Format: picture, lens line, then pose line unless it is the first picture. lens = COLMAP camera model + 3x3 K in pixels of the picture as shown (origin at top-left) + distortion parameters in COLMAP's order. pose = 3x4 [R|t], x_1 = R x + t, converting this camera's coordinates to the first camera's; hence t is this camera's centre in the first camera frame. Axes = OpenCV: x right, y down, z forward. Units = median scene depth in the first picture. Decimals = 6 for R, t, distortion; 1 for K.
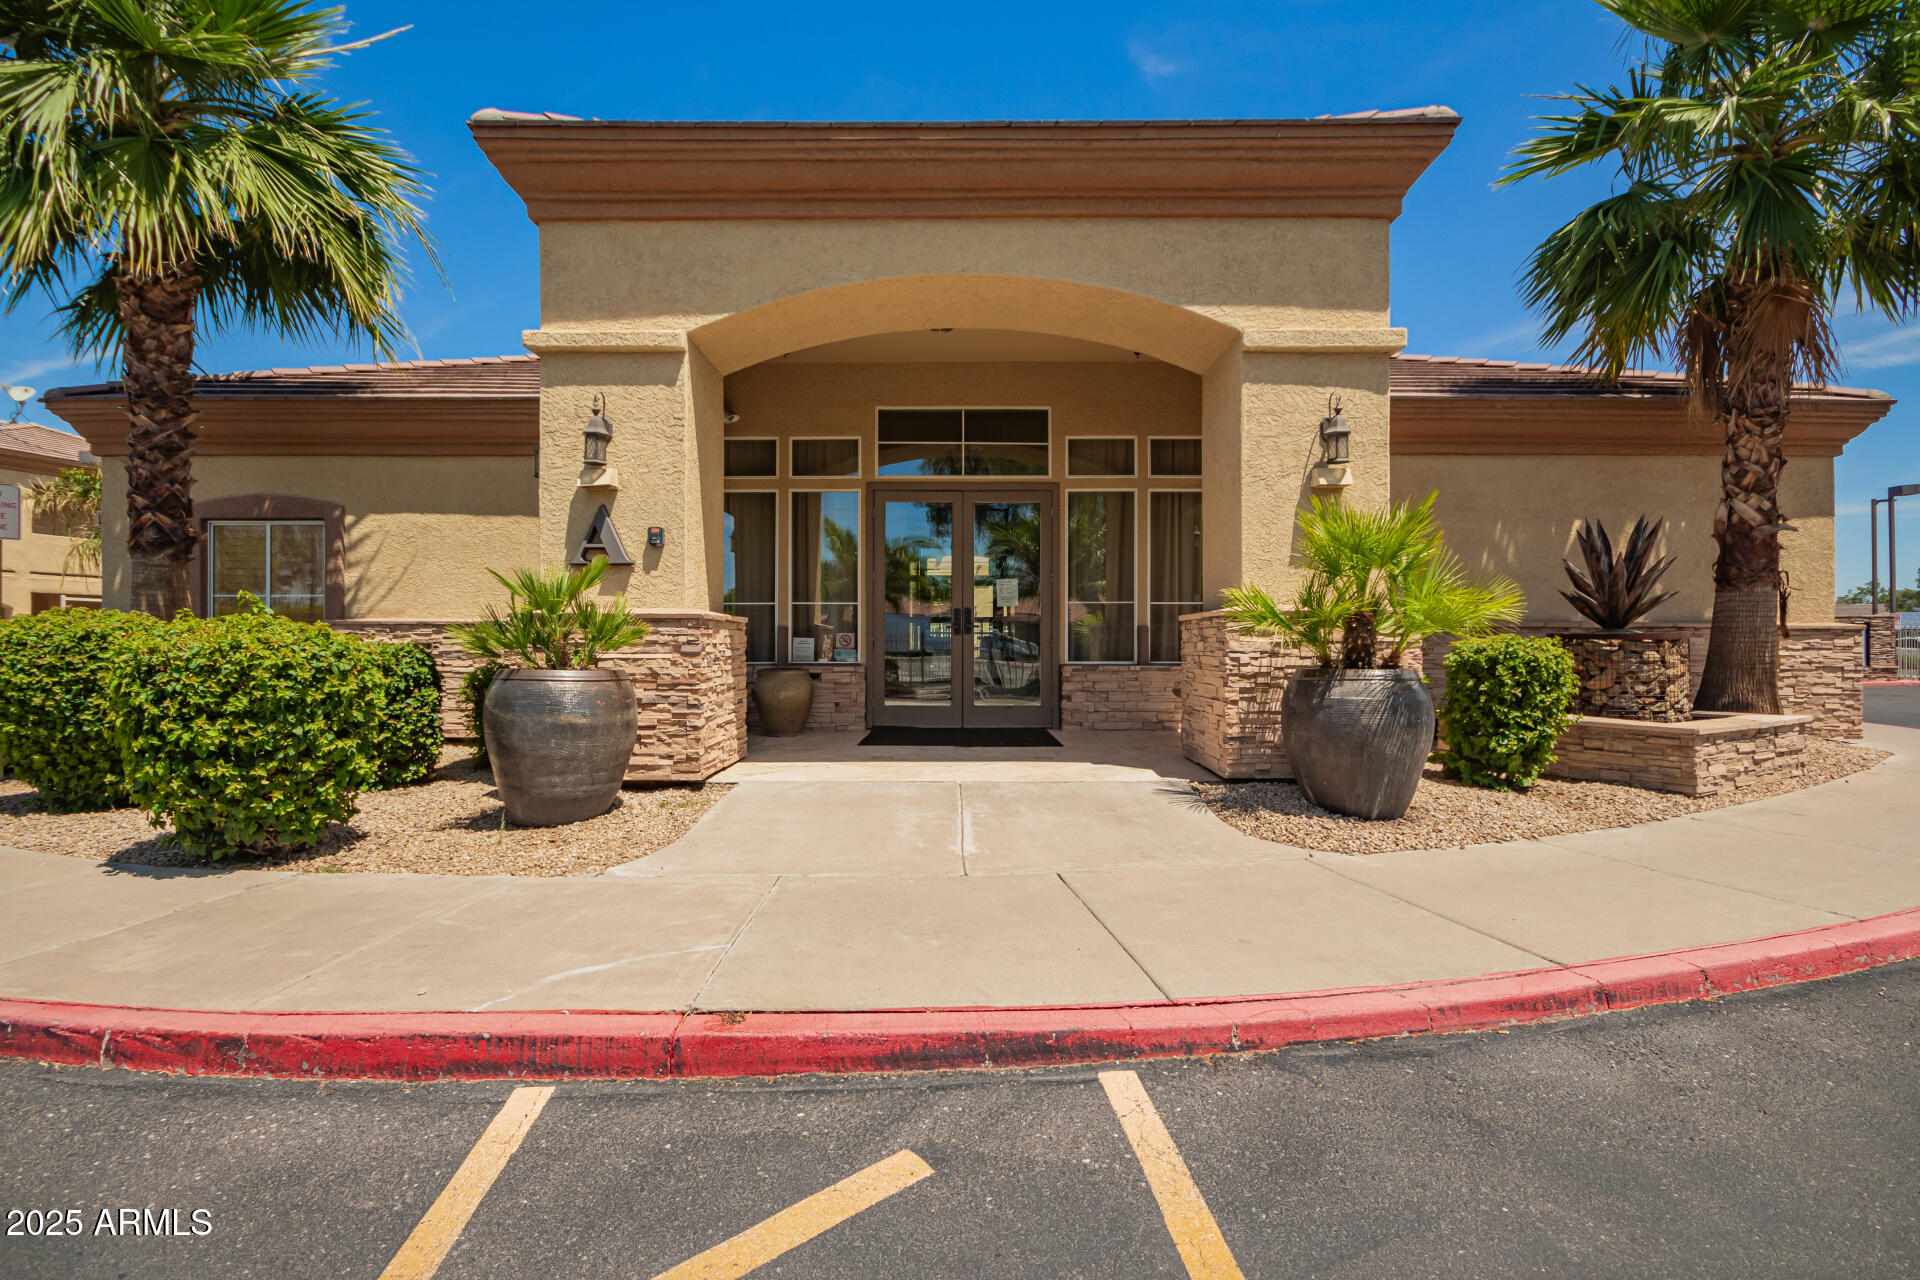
lens RADIAL K [[899.9, 0, 960.0], [0, 899.9, 640.0], [0, 0, 1]] dist [0.000322, 0.000049]
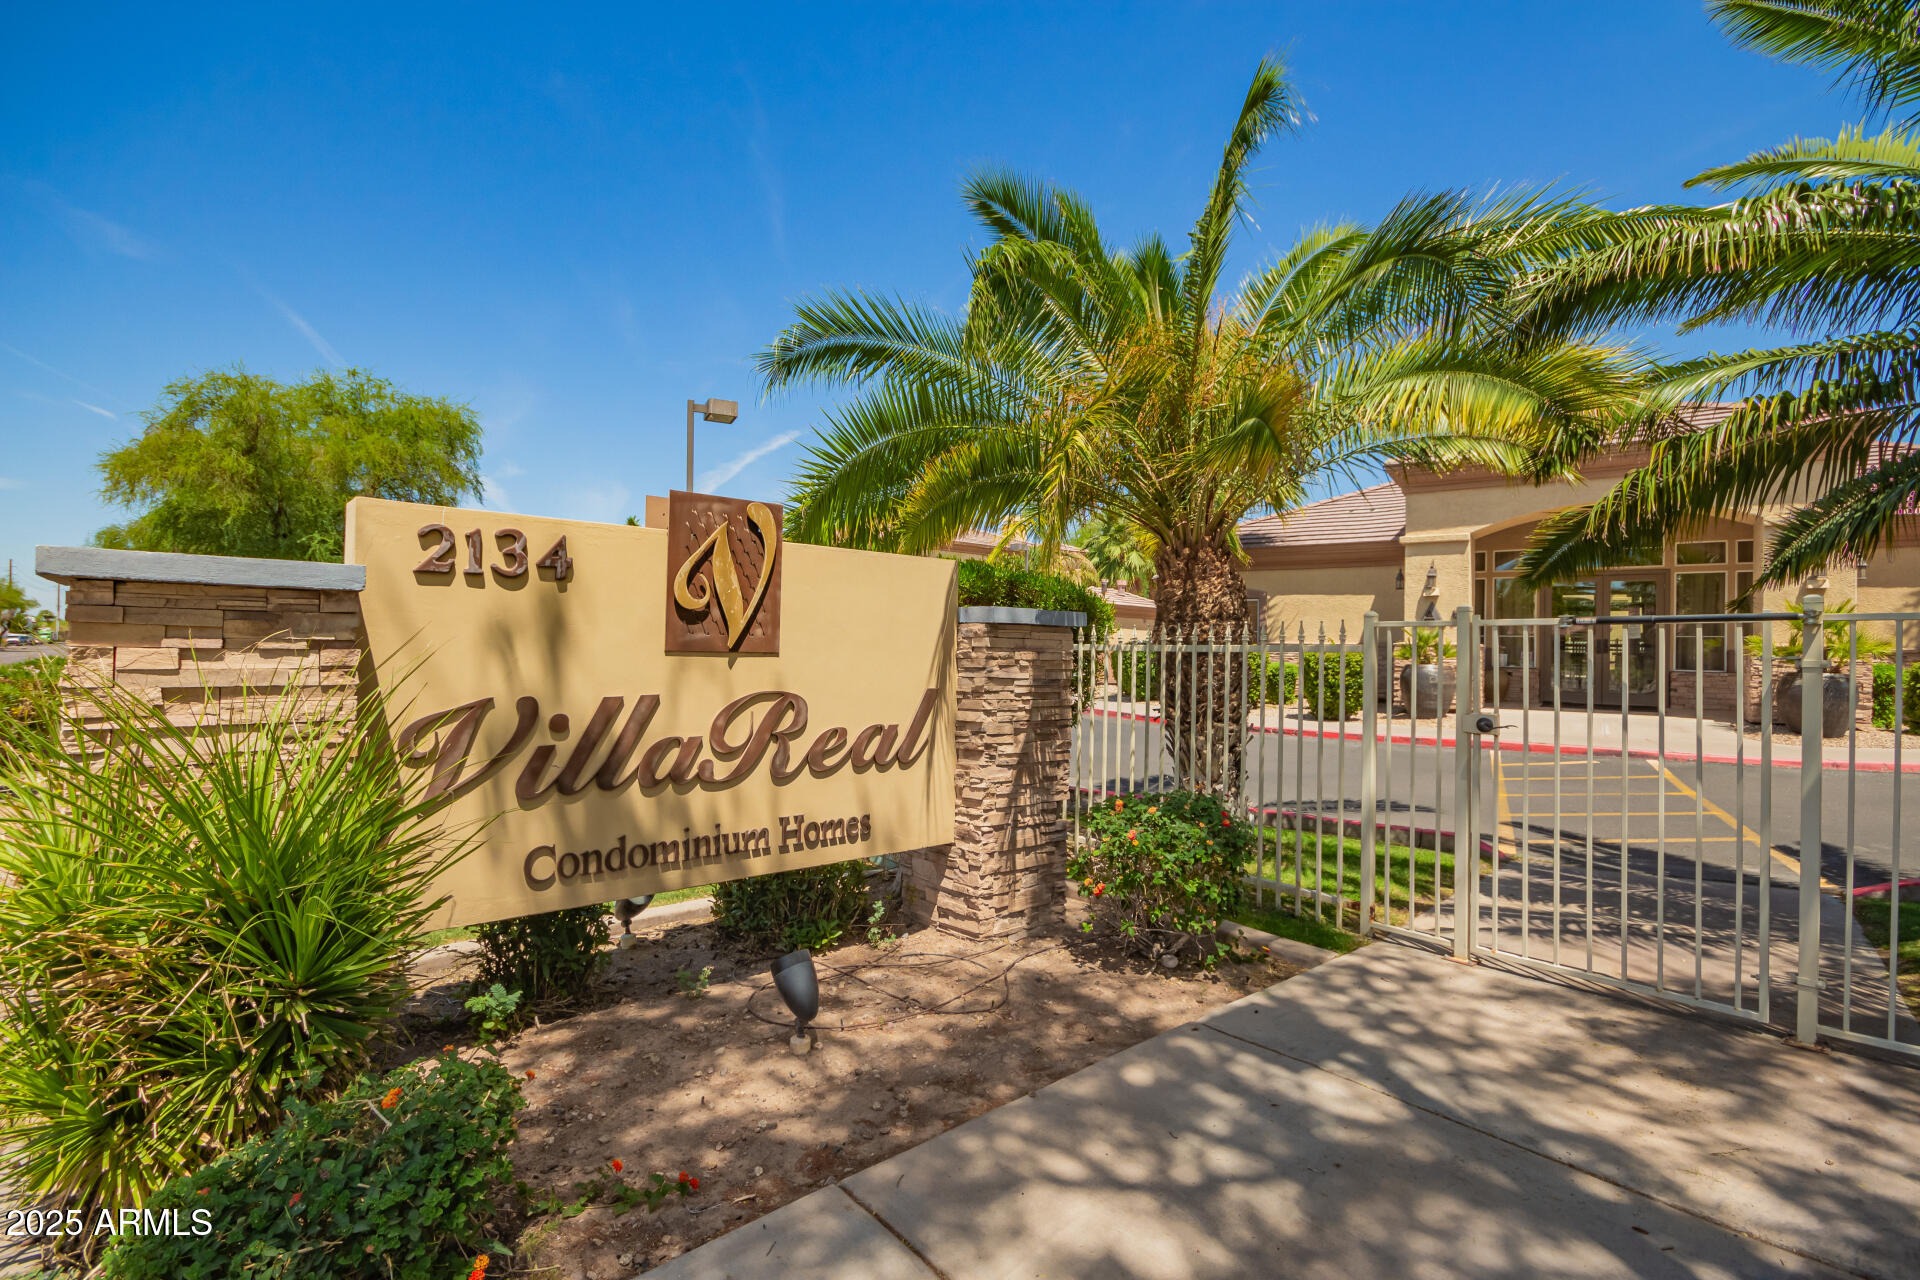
lens RADIAL K [[899.9, 0, 960.0], [0, 899.9, 640.0], [0, 0, 1]] dist [0.000322, 0.000049]
pose [[0.815030, 0.007498, -0.579370, -0.005038], [-0.008890, 0.999960, 0.000434, -0.030501], [0.579350, 0.004797, 0.815064, -1.876466]]
